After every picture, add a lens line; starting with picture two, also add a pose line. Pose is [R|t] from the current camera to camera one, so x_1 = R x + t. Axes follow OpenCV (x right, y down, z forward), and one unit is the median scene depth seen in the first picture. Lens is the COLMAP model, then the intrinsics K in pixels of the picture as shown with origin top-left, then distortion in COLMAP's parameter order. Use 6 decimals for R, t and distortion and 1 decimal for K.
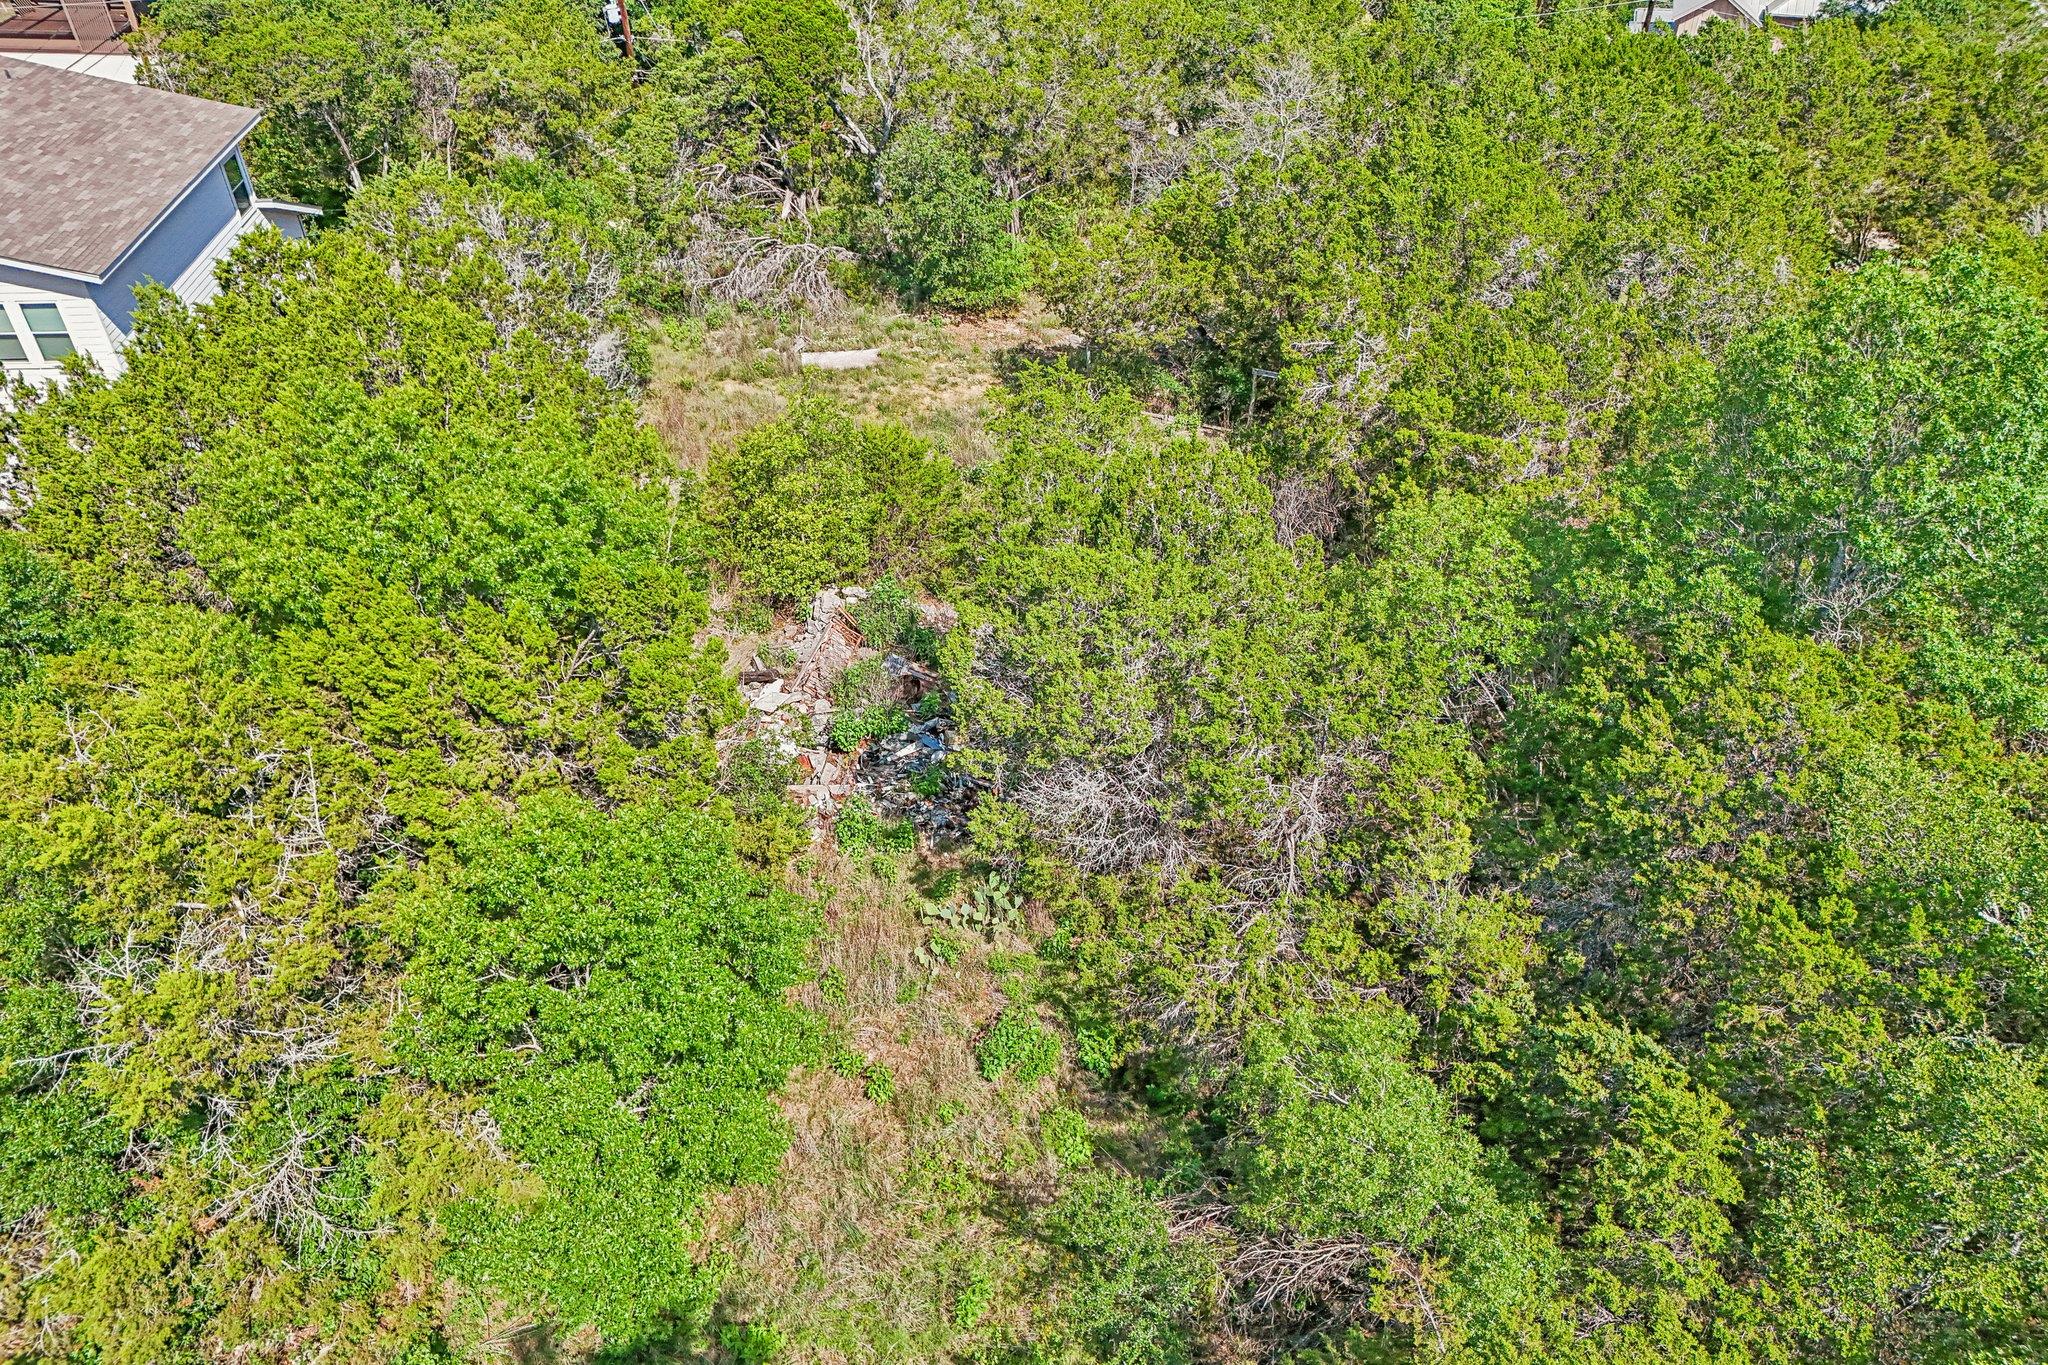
lens RADIAL K [[1526.4, 0, 1012.4], [0, 1526.4, 704.0], [0, 0, 1]] dist [0.148546, -0.202015]
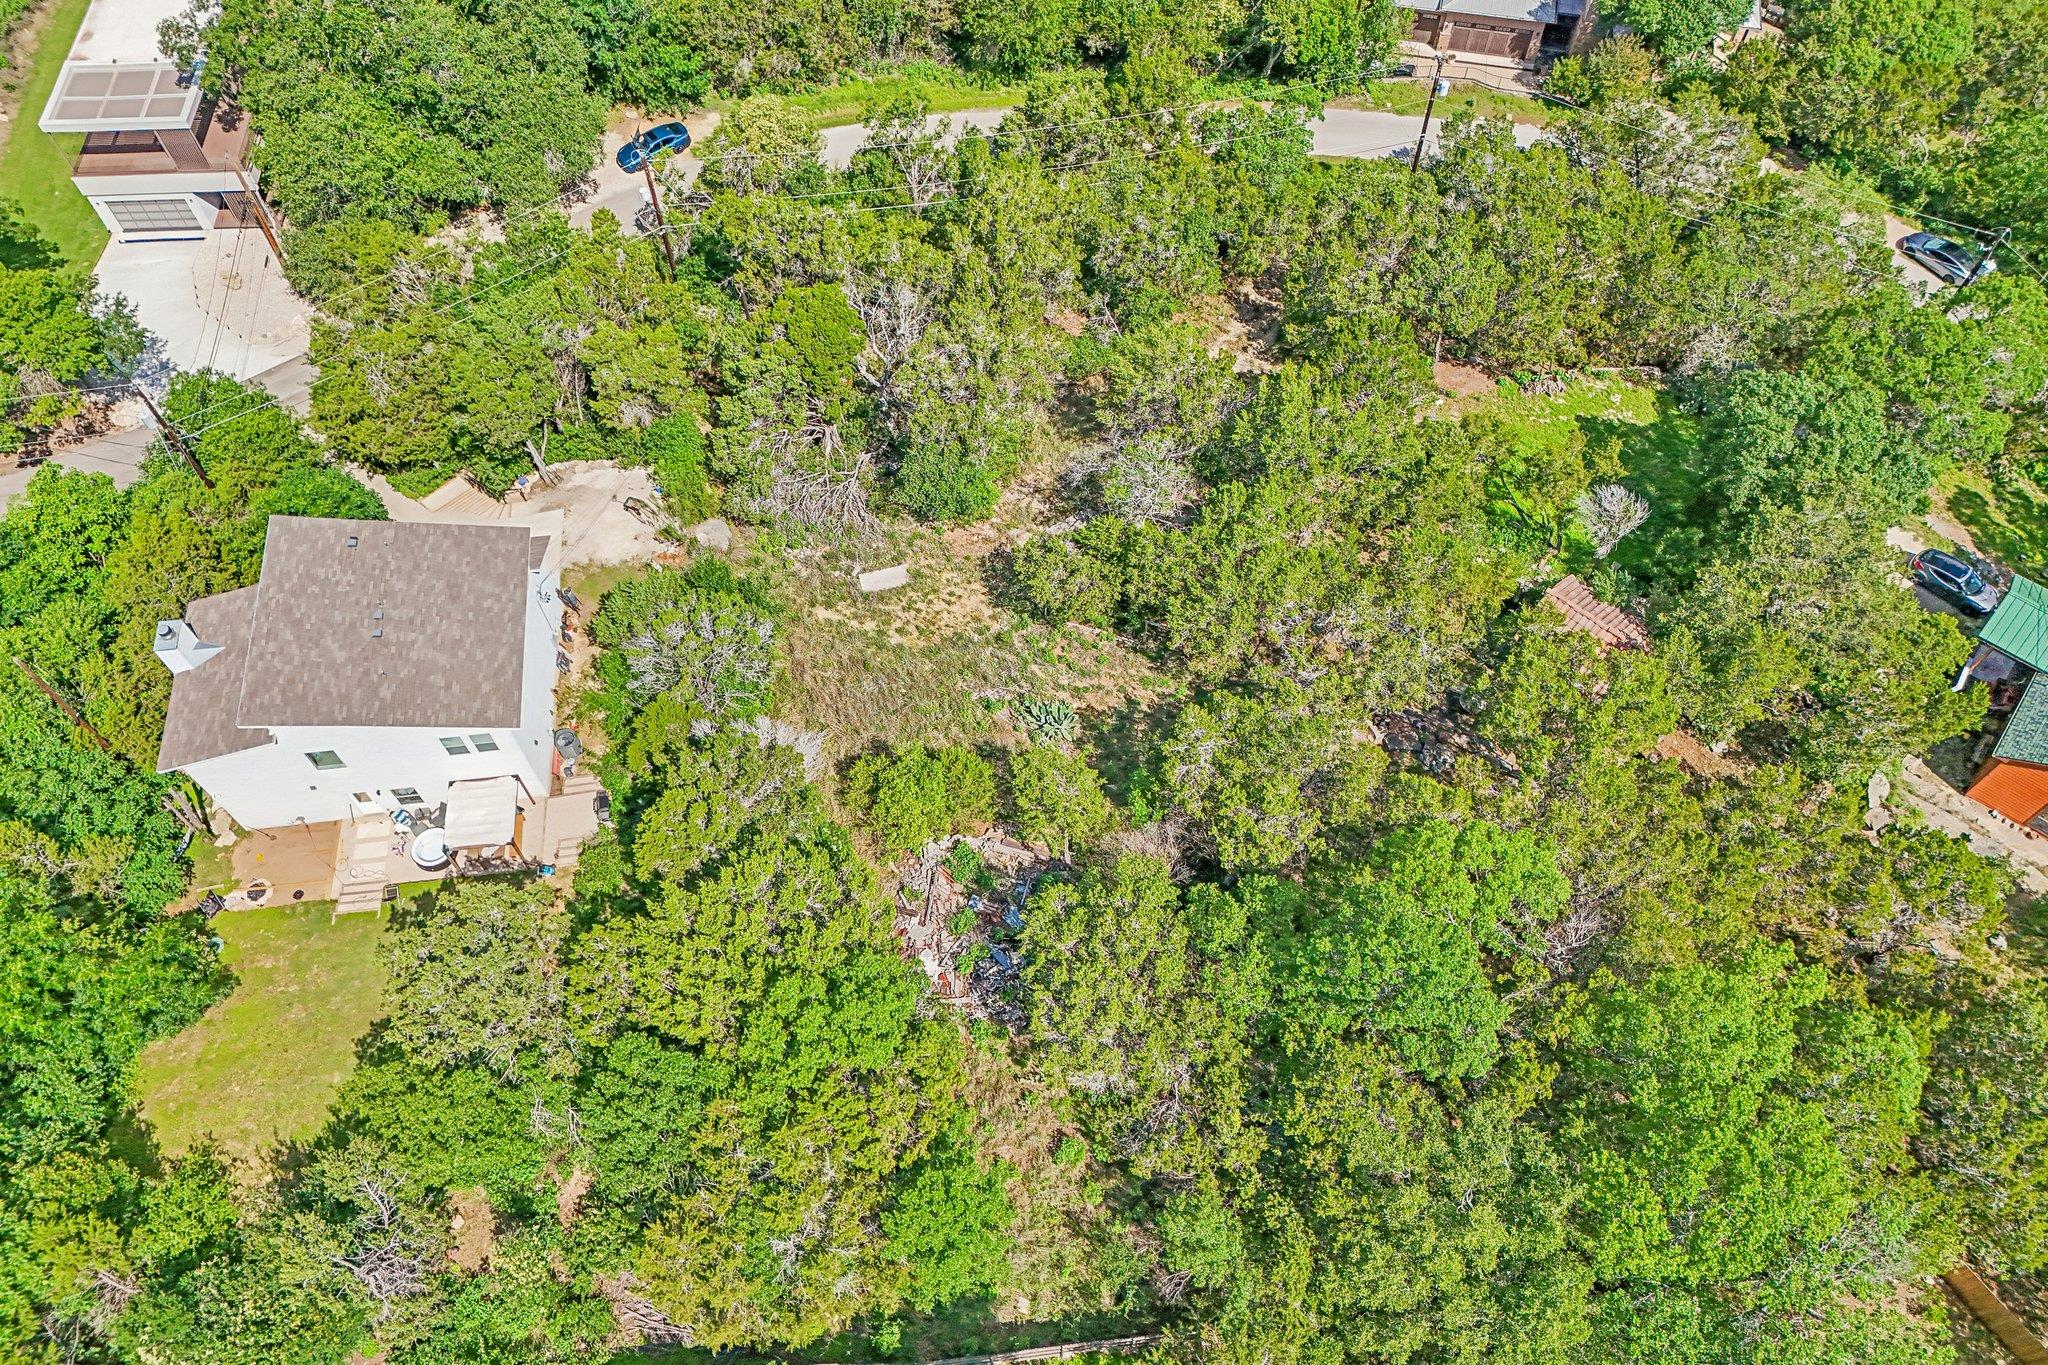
lens RADIAL K [[1494.4, 0, 1011.0], [0, 1494.4, 679.8], [0, 0, 1]] dist [0.157508, -0.269353]
pose [[0.994907, -0.087331, 0.050330, -0.116709], [0.067229, 0.946973, 0.314202, -1.019243], [-0.075100, -0.309218, 0.948021, -0.850840]]
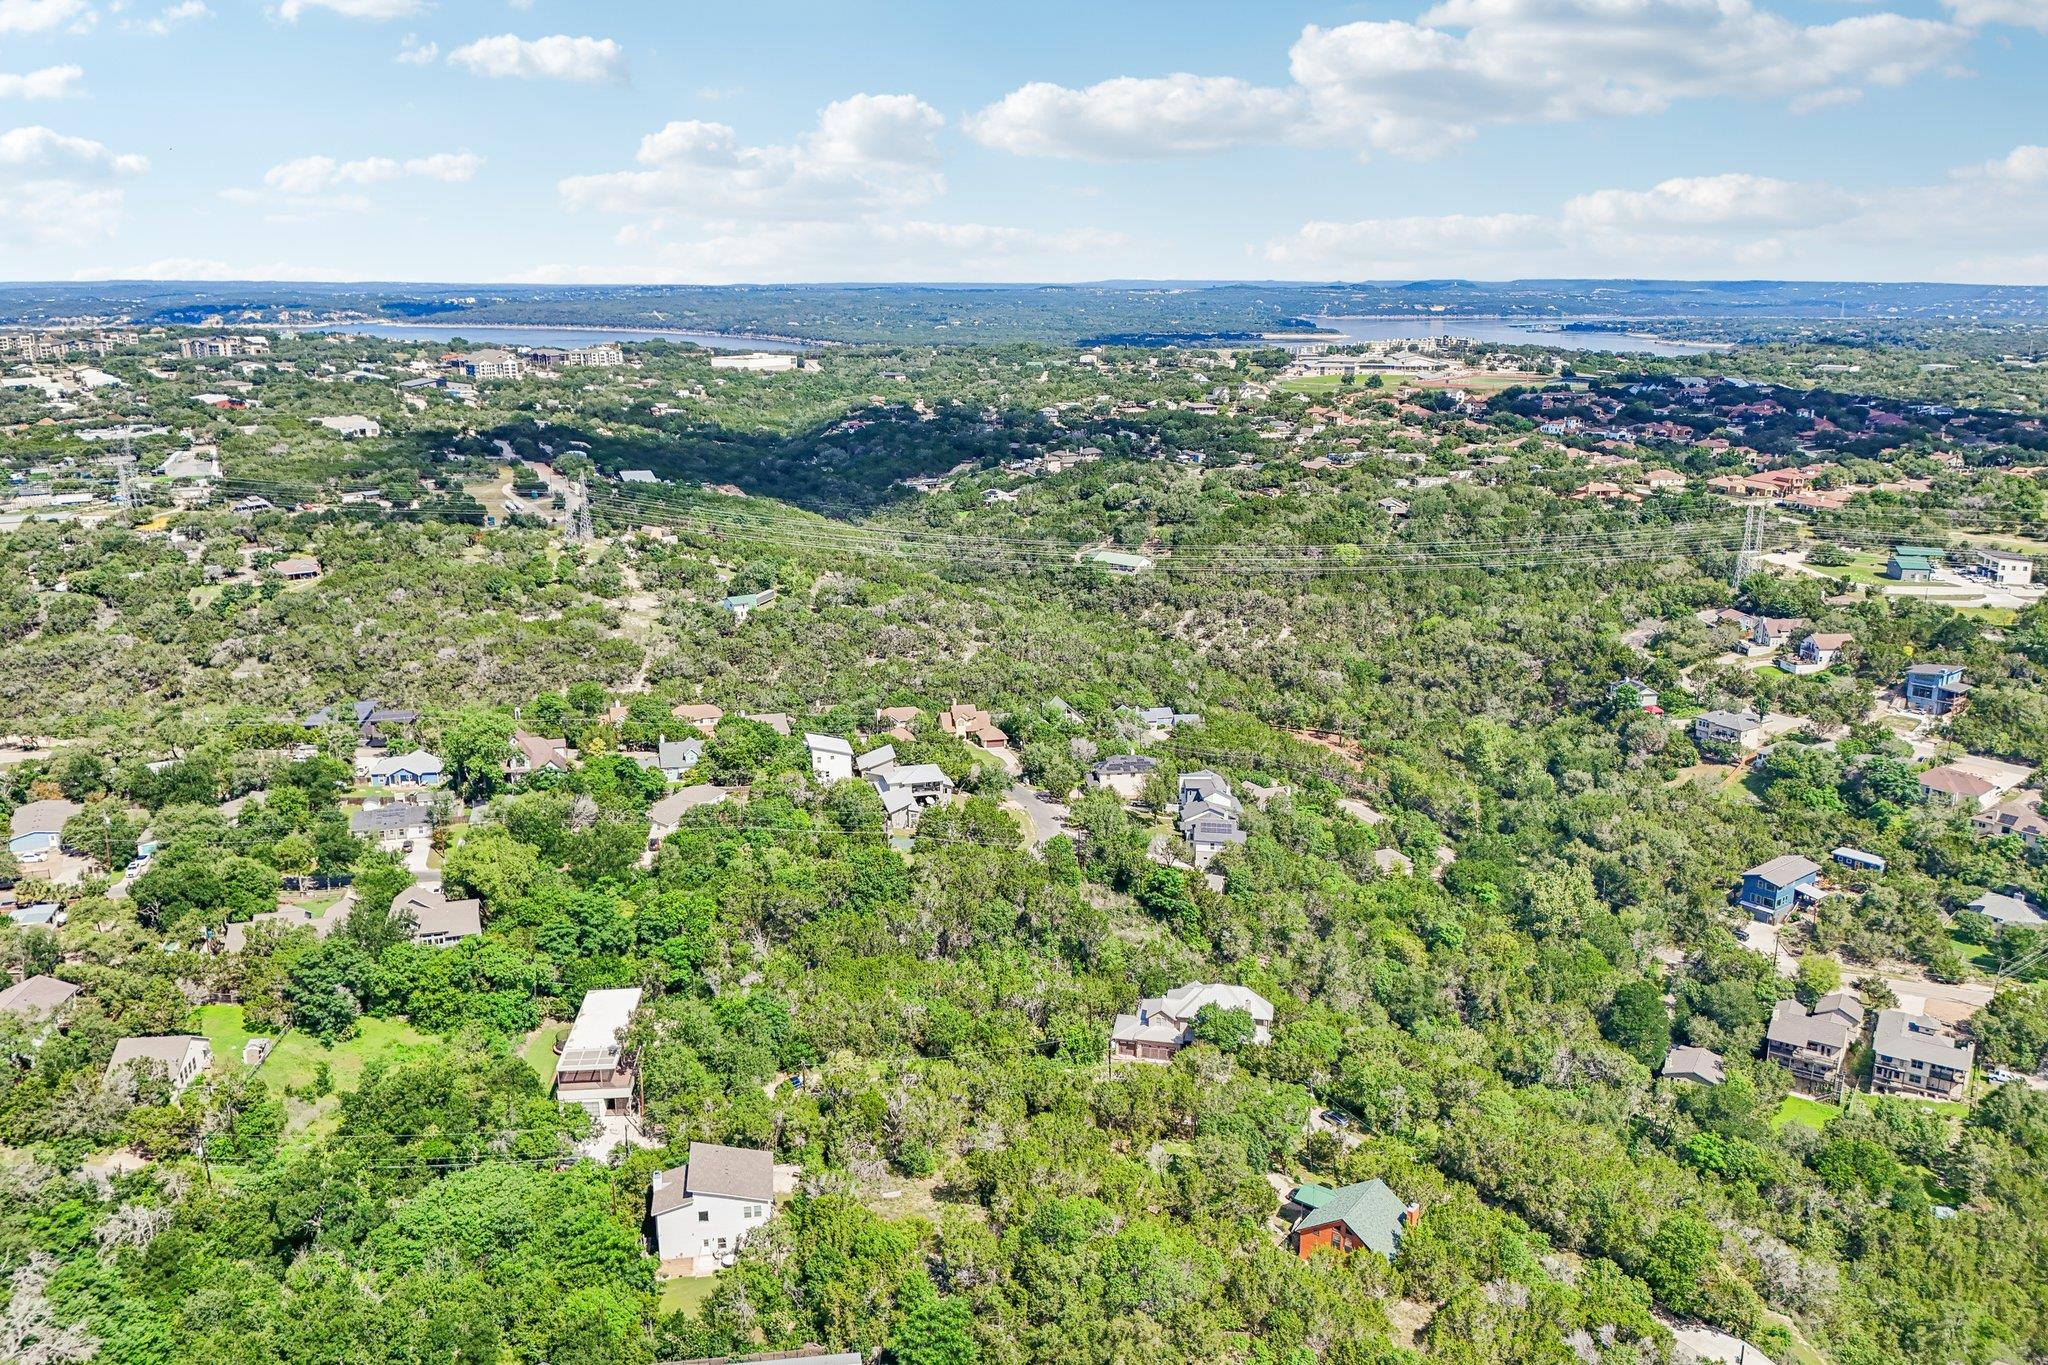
lens RADIAL K [[1516.2, 0, 1007.9], [0, 1516.2, 747.2], [0, 0, 1]] dist [0.071266, -0.057811]
pose [[0.991058, -0.042037, 0.126635, -0.460568], [0.088650, 0.916766, -0.389462, 0.498769], [-0.099723, 0.397205, 0.912296, -5.429474]]
